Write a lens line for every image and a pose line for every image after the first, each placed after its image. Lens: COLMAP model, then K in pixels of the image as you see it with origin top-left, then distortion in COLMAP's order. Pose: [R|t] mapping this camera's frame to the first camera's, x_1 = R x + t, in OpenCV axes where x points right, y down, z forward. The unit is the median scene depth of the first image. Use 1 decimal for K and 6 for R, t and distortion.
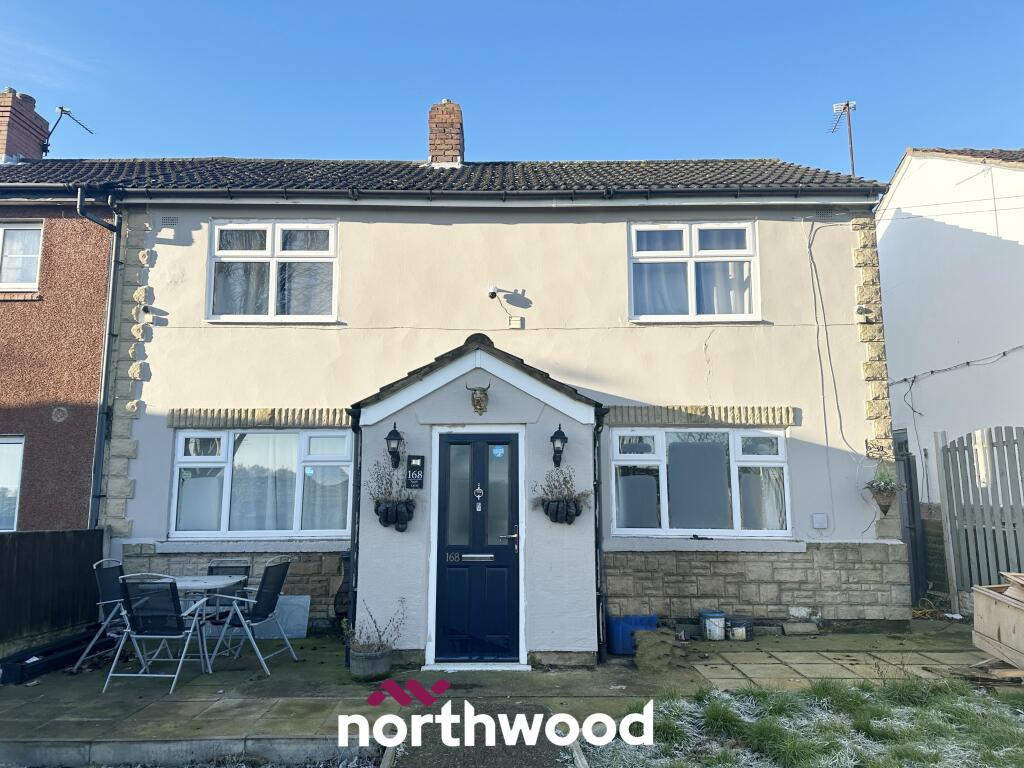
lens RADIAL K [[710.0, 0, 512.0], [0, 710.0, 384.0], [0, 0, 1]] dist [0.068062, 0.000262]
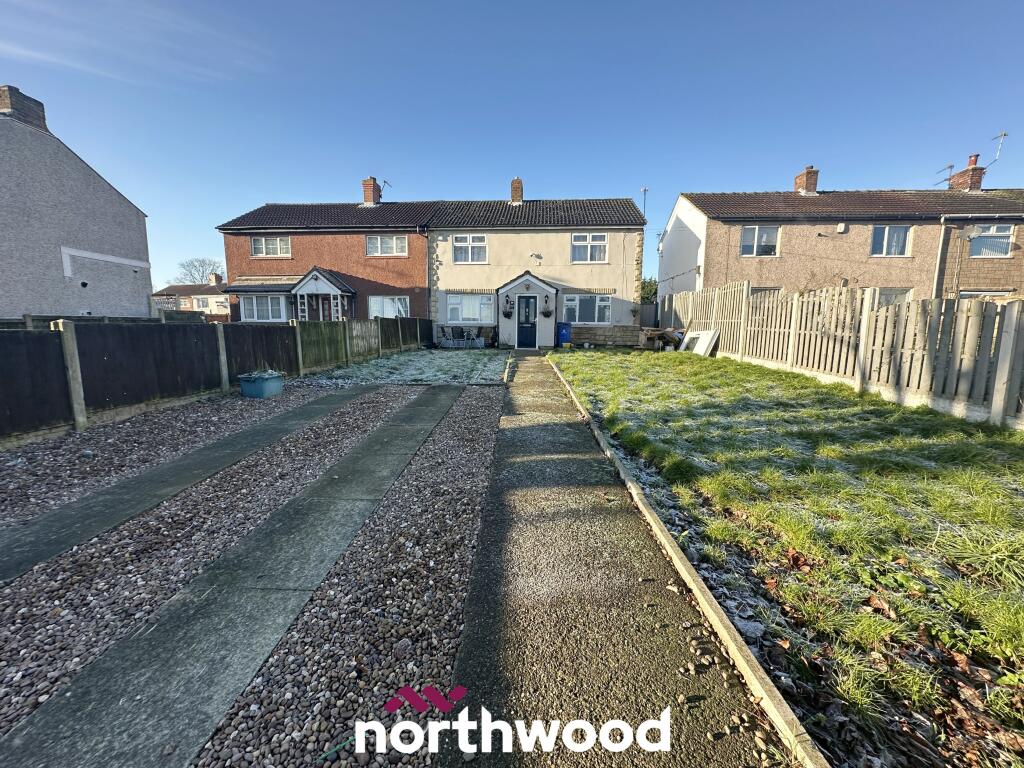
lens RADIAL K [[406.9, 0, 511.6], [0, 406.9, 382.7], [0, 0, 1]] dist [-0.000990, -0.000308]
pose [[0.996694, 0.020144, -0.078710, 0.046826], [0.002295, 0.961407, 0.275119, -0.076340], [0.081215, -0.274390, 0.958183, -1.134567]]
